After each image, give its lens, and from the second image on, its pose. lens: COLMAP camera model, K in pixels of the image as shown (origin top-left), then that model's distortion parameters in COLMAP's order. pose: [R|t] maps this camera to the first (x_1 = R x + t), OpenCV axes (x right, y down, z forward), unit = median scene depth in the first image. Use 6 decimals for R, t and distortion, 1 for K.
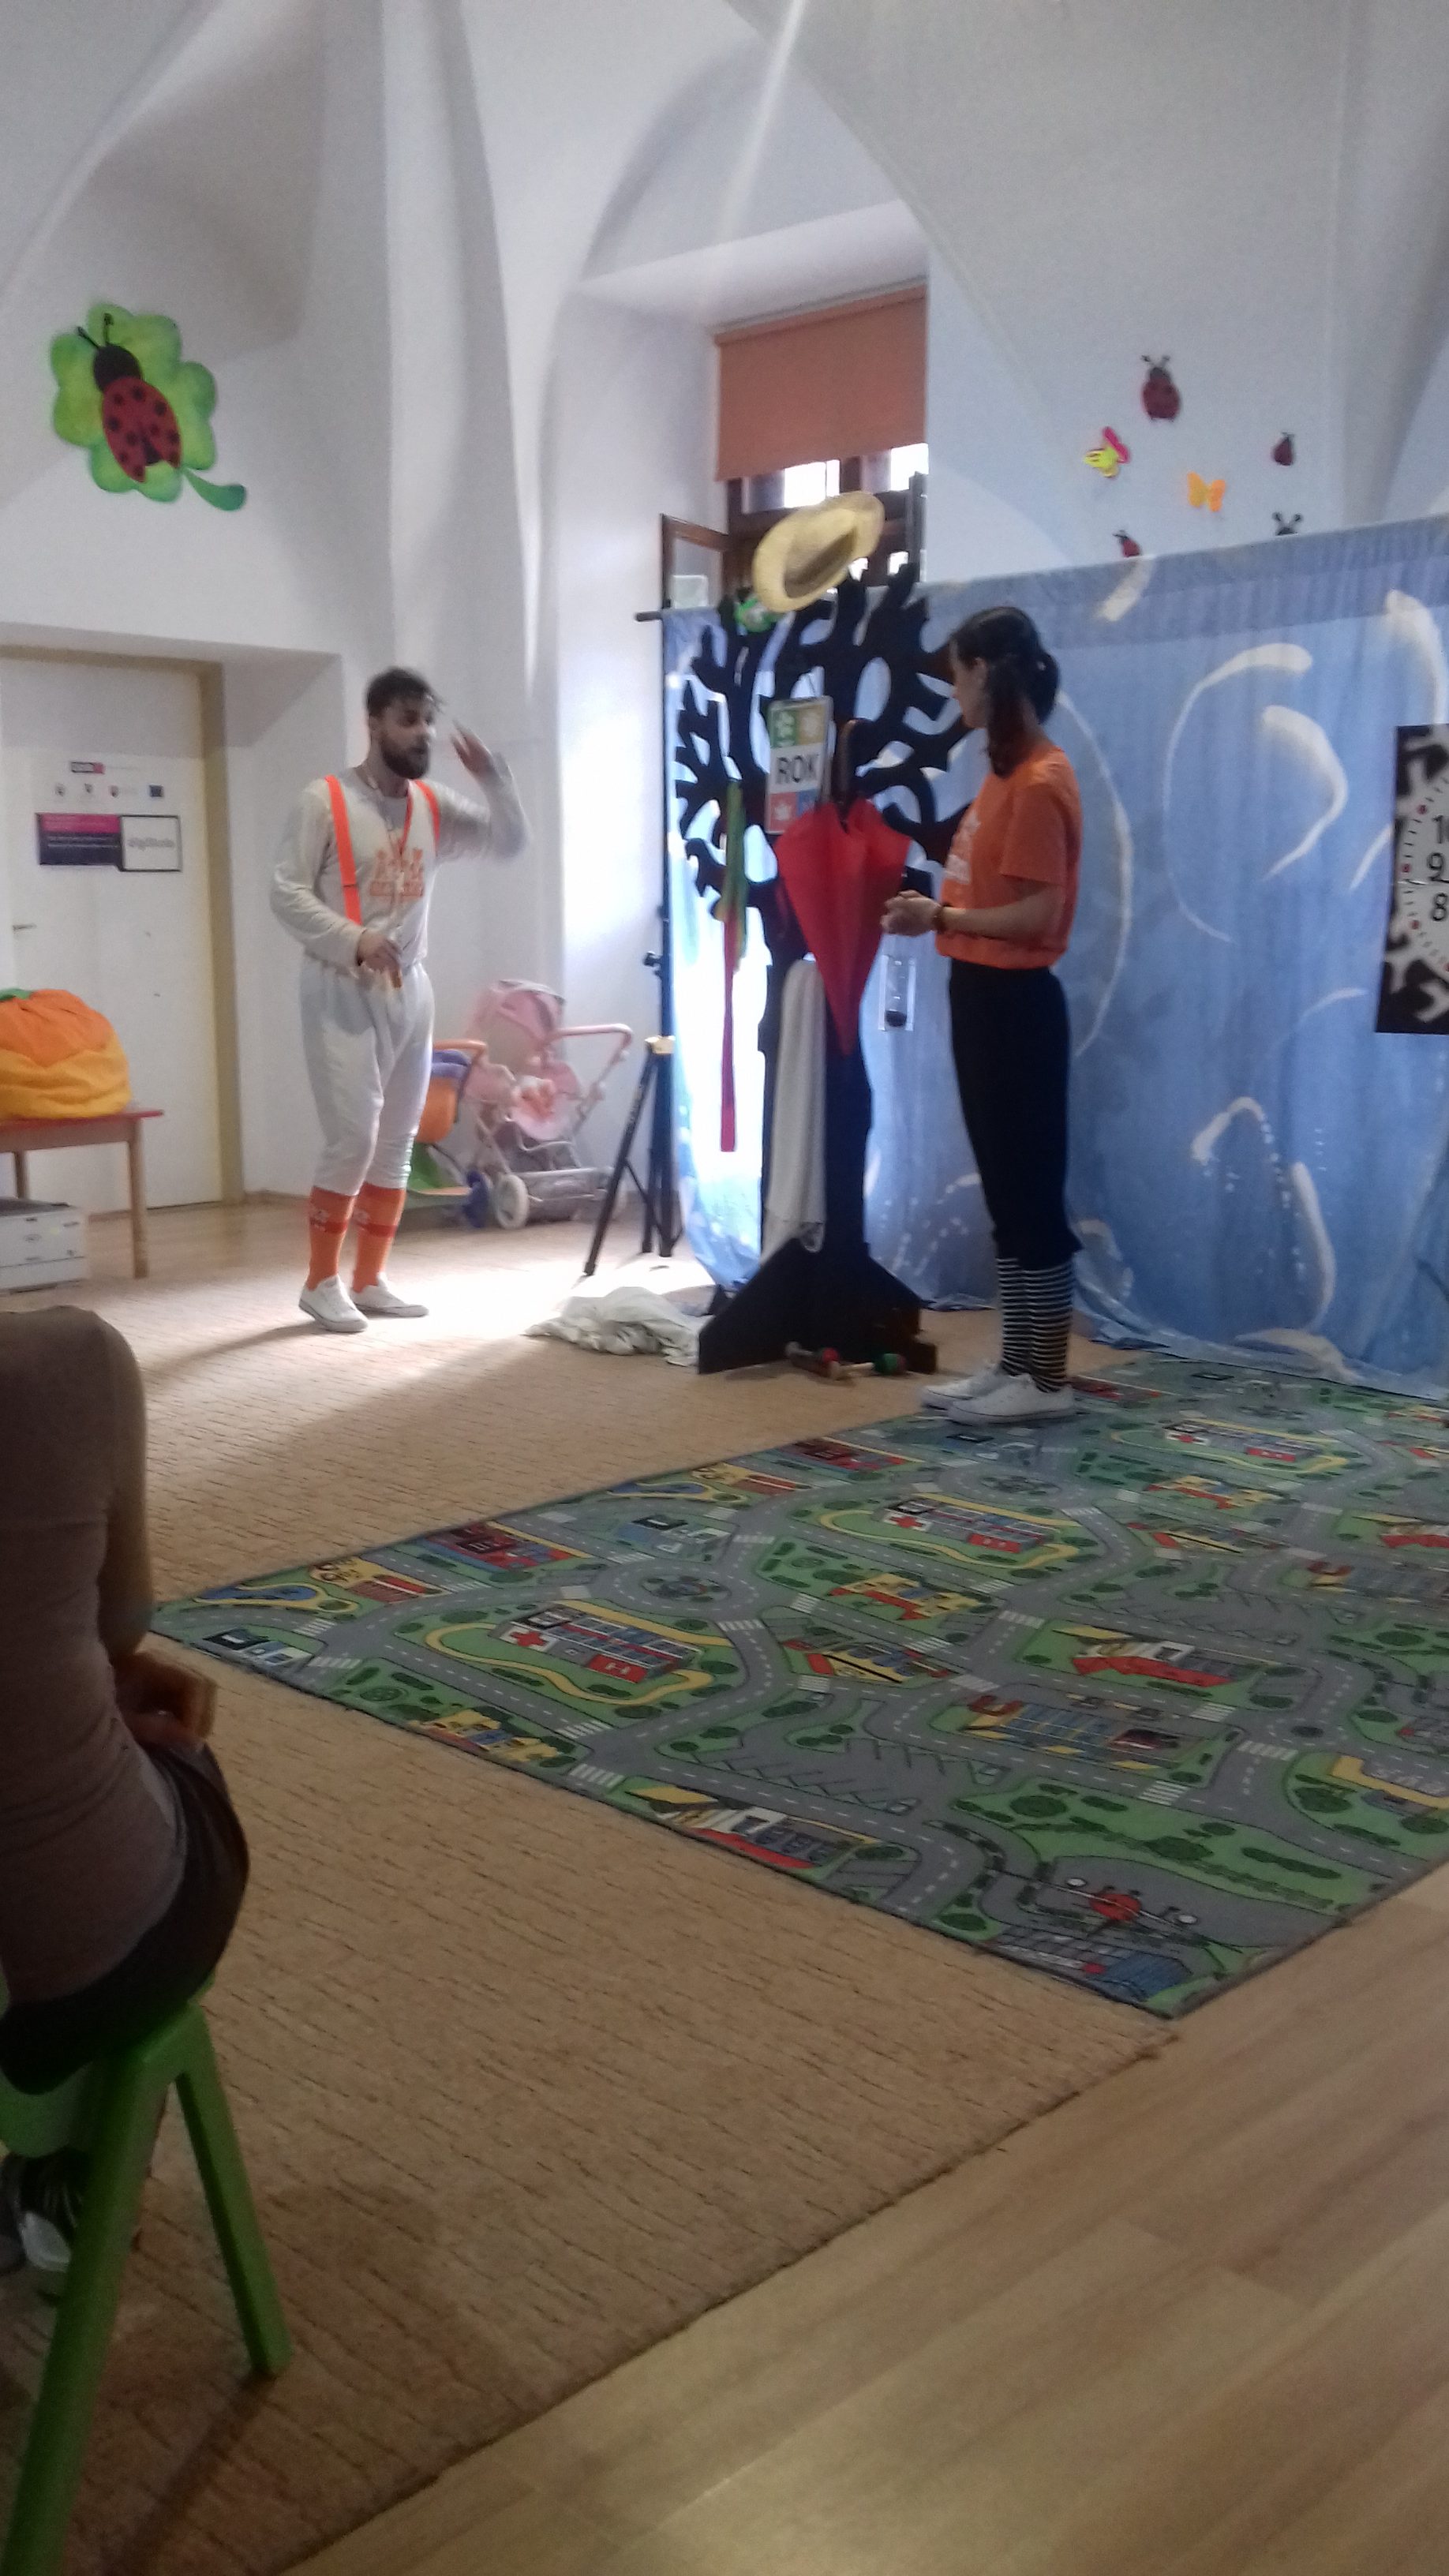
lens RADIAL K [[2364.2, 0, 720.5], [0, 2364.2, 1308.5], [0, 0, 1]] dist [0.107835, -0.219670]
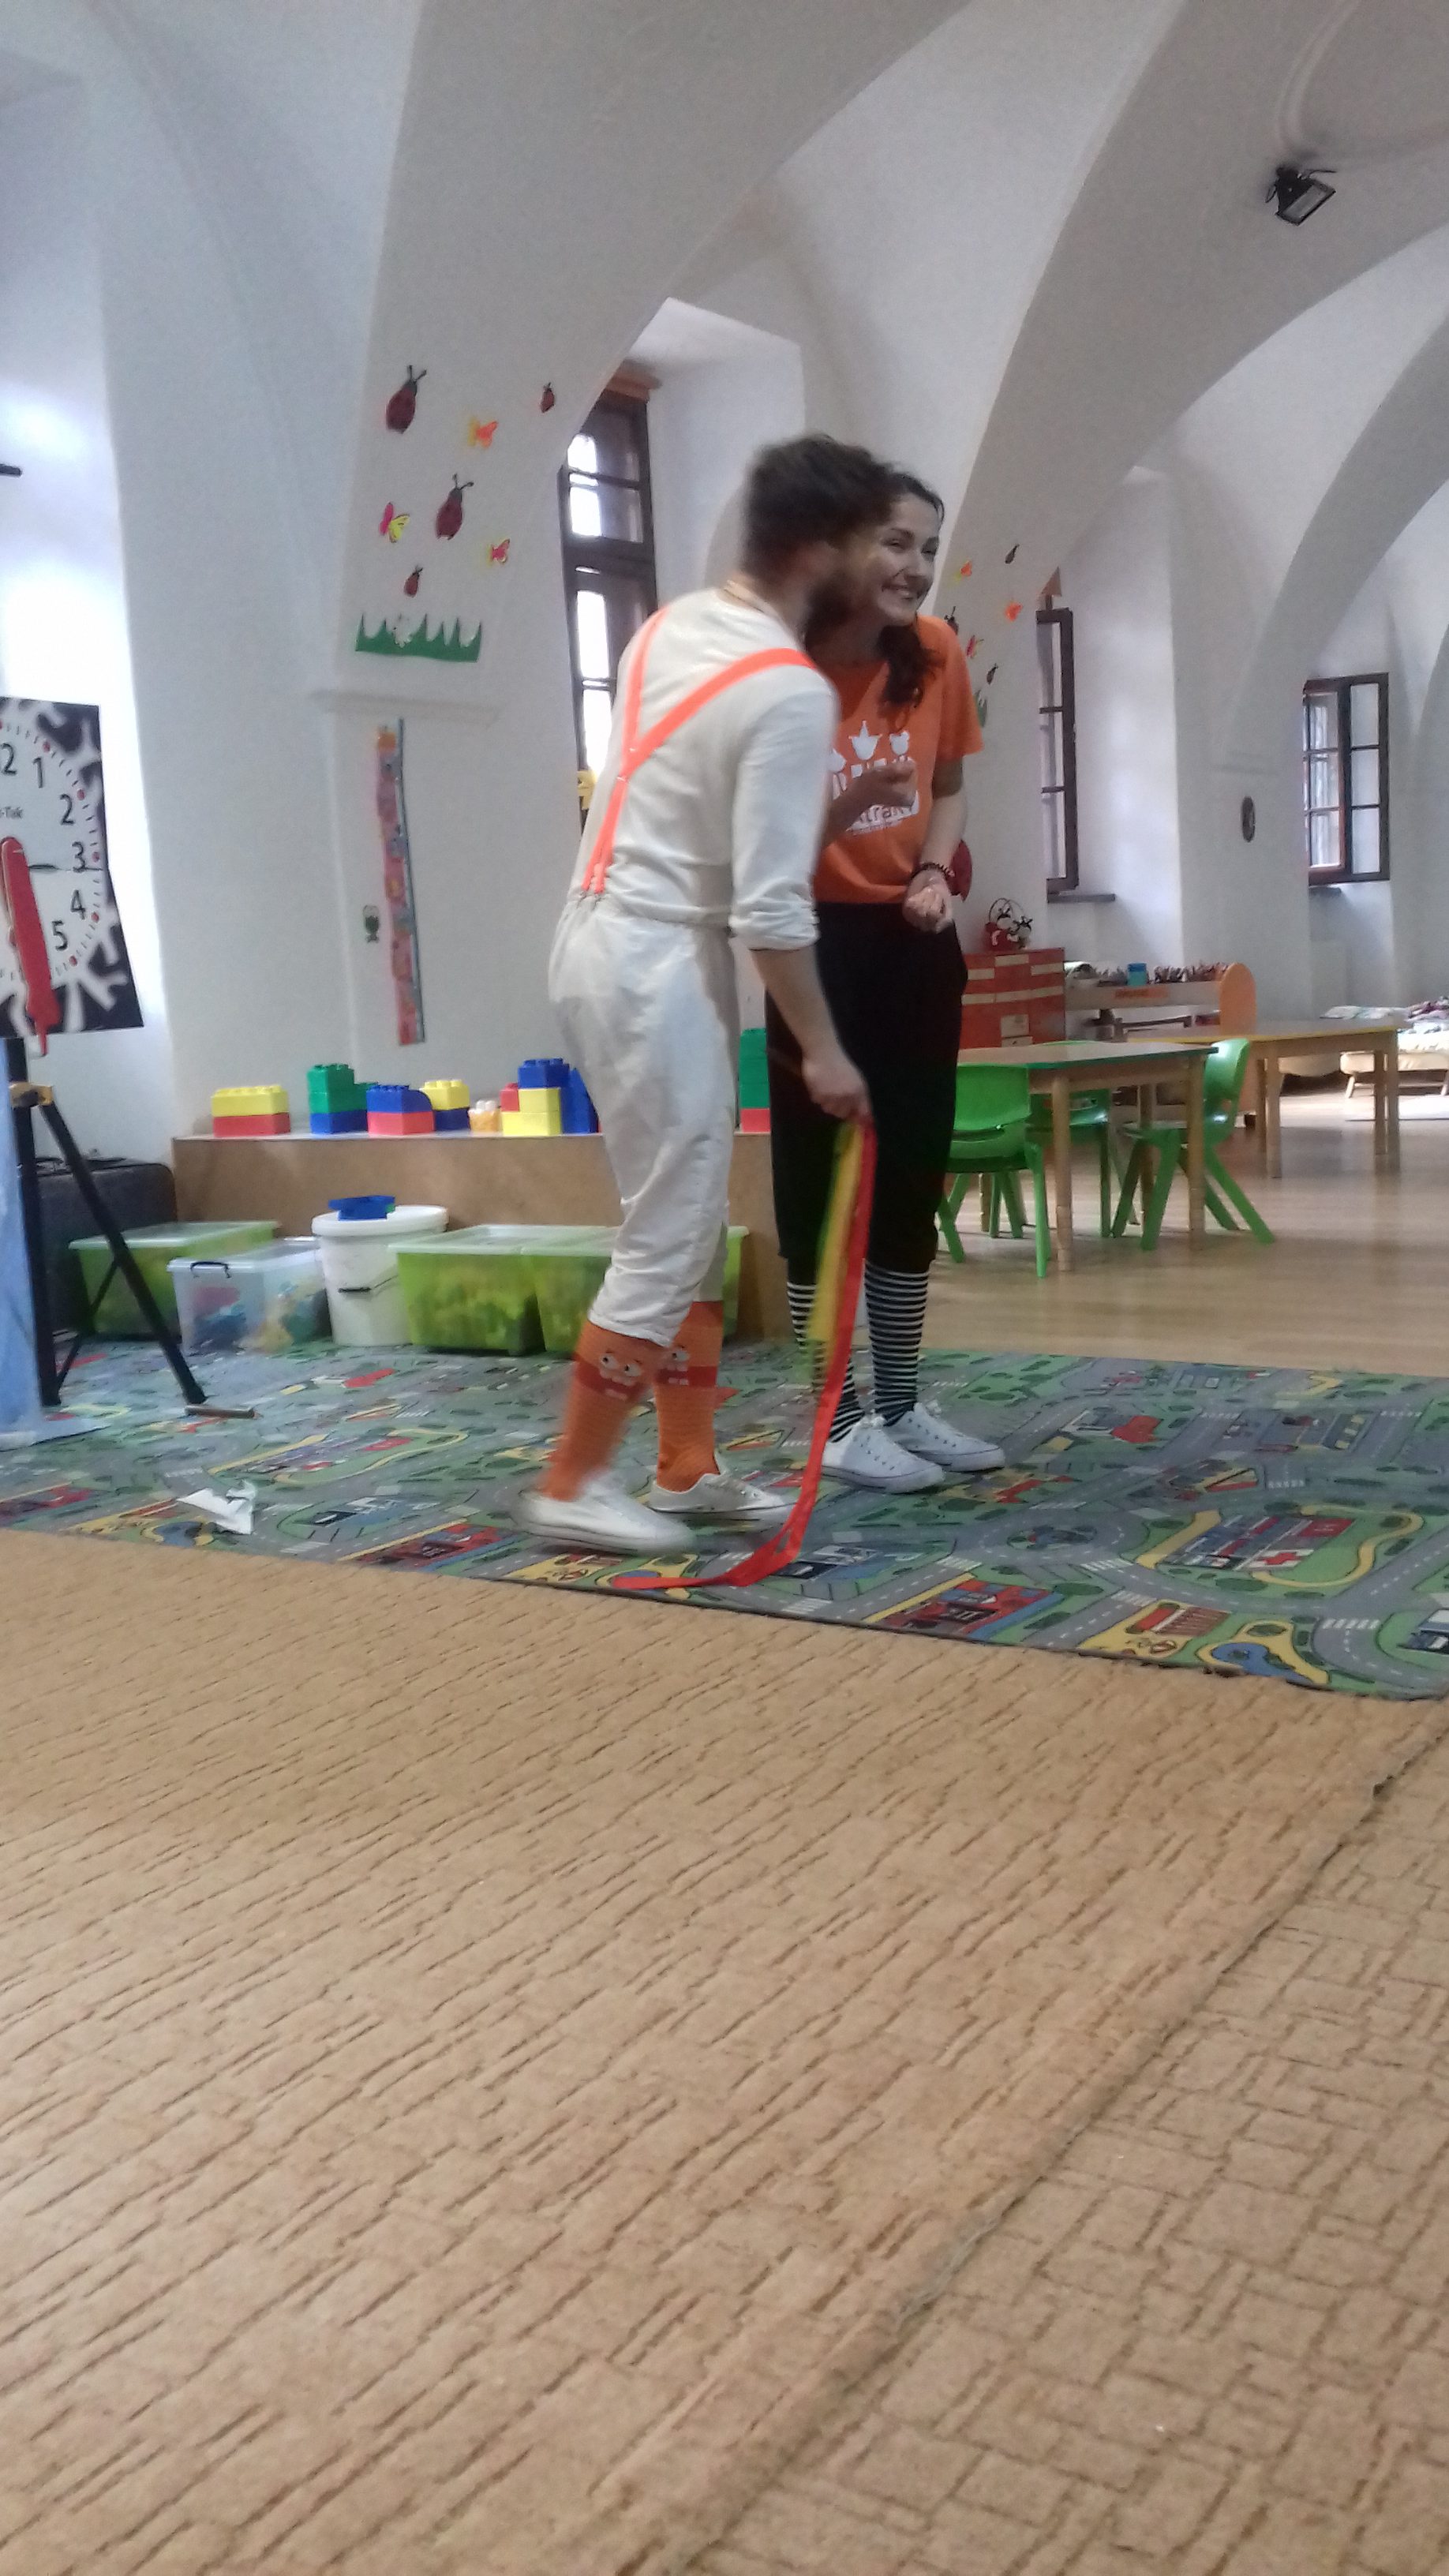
lens RADIAL K [[2364.2, 0, 720.5], [0, 2364.2, 1308.5], [0, 0, 1]] dist [0.107835, -0.219670]
pose [[-0.201610, -0.128866, 0.970952, -0.624435], [0.224195, 0.958918, 0.173821, -0.111025], [-0.953462, 0.252726, -0.164436, 0.901859]]
